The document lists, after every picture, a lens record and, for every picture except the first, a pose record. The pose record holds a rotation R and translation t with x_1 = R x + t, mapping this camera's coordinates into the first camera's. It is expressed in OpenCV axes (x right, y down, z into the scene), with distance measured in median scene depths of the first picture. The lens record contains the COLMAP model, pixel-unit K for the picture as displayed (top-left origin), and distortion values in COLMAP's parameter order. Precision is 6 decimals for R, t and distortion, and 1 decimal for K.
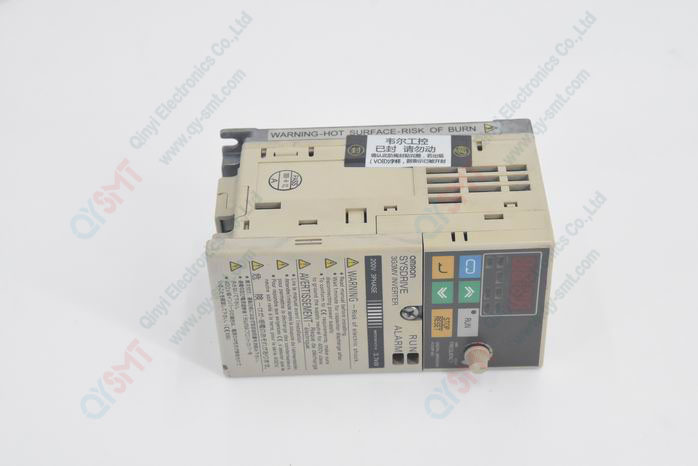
lens RADIAL K [[1207.9, 0, 349.0], [0, 1207.9, 233.0], [0, 0, 1]] dist [0.240795, -0.024438]
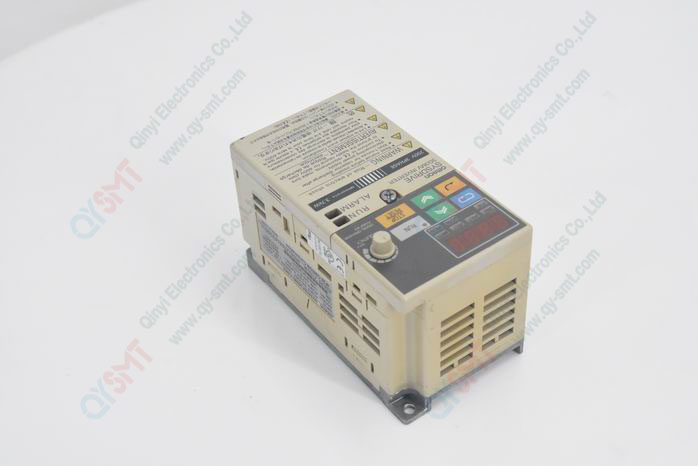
lens RADIAL K [[1091.3, 0, 348.0], [0, 1091.3, 245.3], [0, 0, 1]] dist [0.189539, -0.008063]
pose [[0.560255, 0.536779, -0.630859, 0.675869], [-0.653022, -0.182318, -0.735067, 0.806316], [-0.509585, 0.823789, 0.248384, 0.800515]]
